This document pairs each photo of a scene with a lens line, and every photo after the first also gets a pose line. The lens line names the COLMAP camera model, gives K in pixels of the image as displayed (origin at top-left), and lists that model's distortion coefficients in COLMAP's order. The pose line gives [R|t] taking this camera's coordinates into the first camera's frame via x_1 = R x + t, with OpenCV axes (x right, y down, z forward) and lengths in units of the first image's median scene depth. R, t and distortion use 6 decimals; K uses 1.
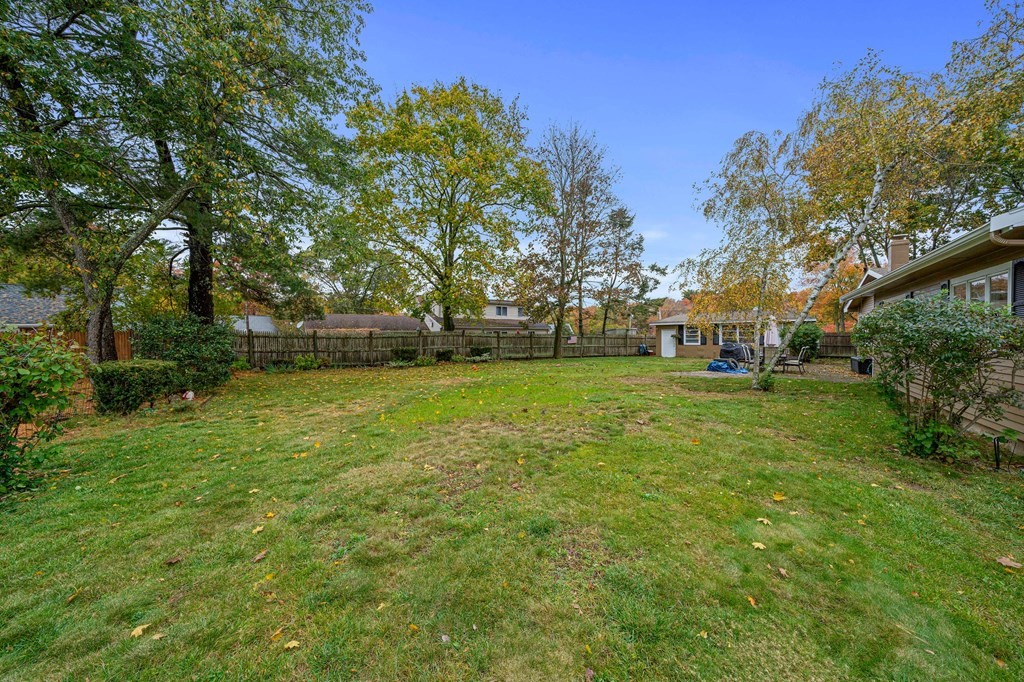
lens RADIAL K [[350.9, 0, 510.5], [0, 350.9, 346.1], [0, 0, 1]] dist [0.000257, -0.000115]
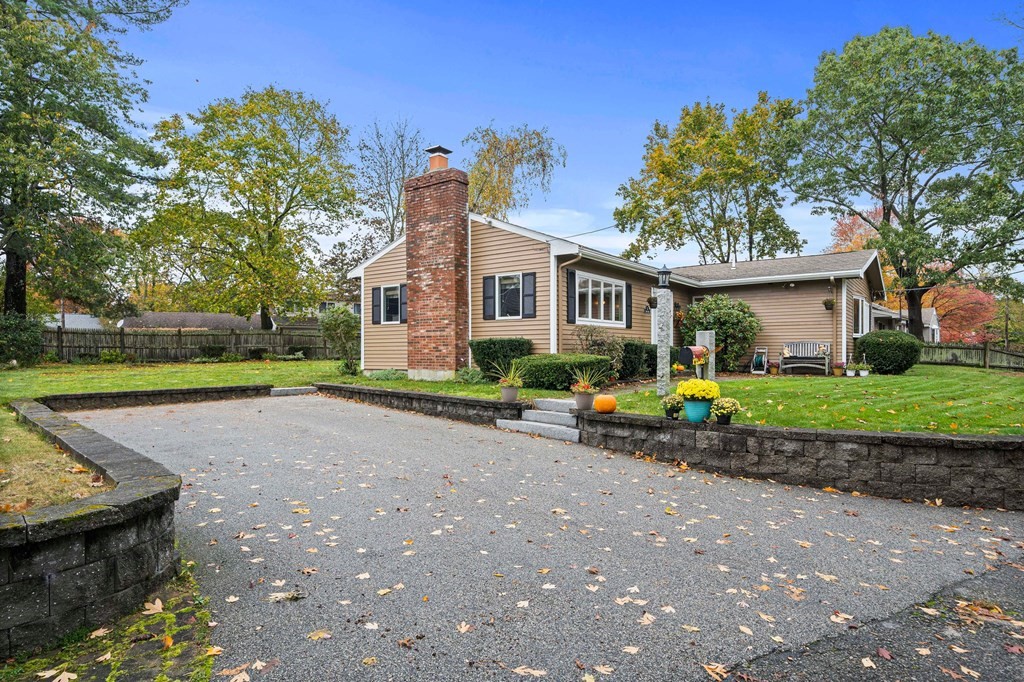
lens RADIAL K [[582.7, 0, 511.9], [0, 582.7, 358.0], [0, 0, 1]] dist [0.004928, 0.000162]
pose [[0.999996, 0.002226, 0.001448, 0.589939], [-0.002209, 0.999927, -0.011881, 0.062849], [-0.001474, 0.011878, 0.999928, -0.728485]]
